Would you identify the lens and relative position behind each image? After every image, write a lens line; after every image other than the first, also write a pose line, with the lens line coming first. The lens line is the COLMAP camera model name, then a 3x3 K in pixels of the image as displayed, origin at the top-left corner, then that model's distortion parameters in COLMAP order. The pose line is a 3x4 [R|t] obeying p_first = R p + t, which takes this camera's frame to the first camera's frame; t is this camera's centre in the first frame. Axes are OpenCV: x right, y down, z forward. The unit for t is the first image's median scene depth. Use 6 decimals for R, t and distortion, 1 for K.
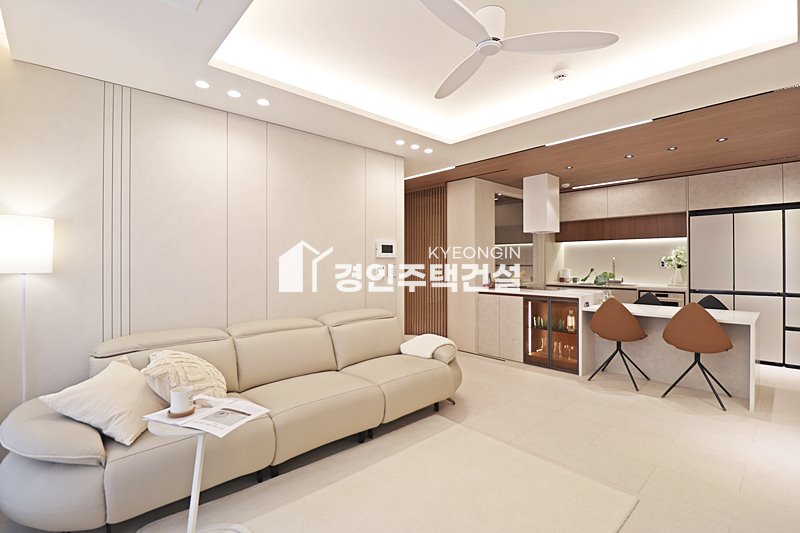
lens RADIAL K [[368.0, 0, 402.9], [0, 368.0, 260.5], [0, 0, 1]] dist [-0.002614, -0.012606]
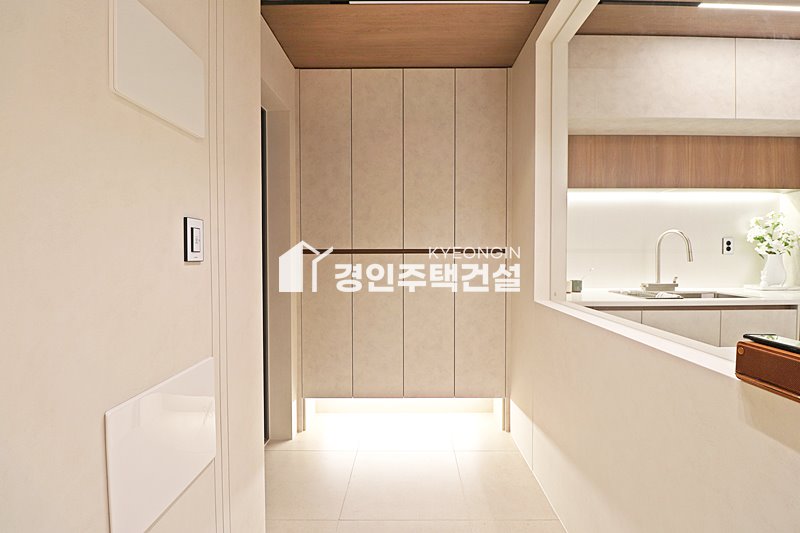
lens RADIAL K [[368.0, 0, 406.1], [0, 368.0, 260.5], [0, 0, 1]] dist [-0.002614, -0.012606]
pose [[0.687444, -0.011739, 0.726143, 0.074344], [-0.001101, 0.999851, 0.017206, 0.027232], [-0.726237, -0.012628, 0.687329, 1.290663]]
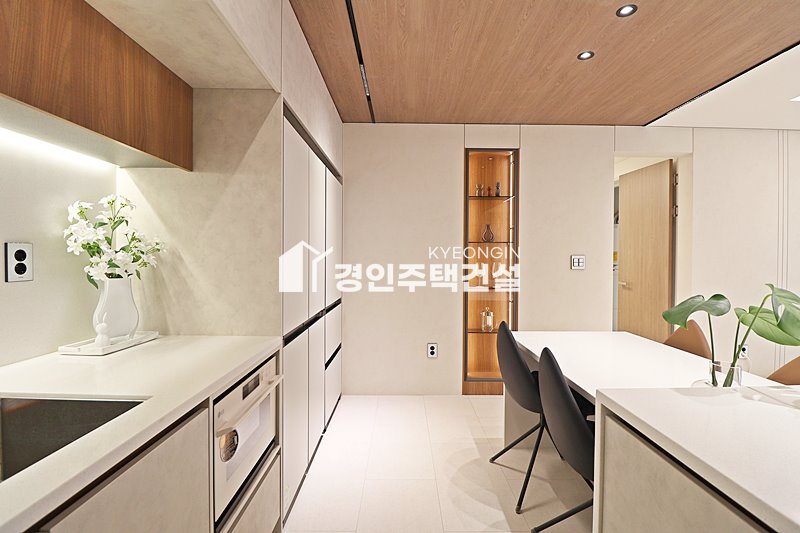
lens RADIAL K [[368.0, 0, 406.1], [0, 368.0, 264.4], [0, 0, 1]] dist [-0.002614, -0.012606]
pose [[-0.739435, -0.011865, 0.673124, 0.545406], [-0.003290, 0.999896, 0.014011, 0.008953], [-0.673220, 0.008145, -0.739397, 1.325308]]
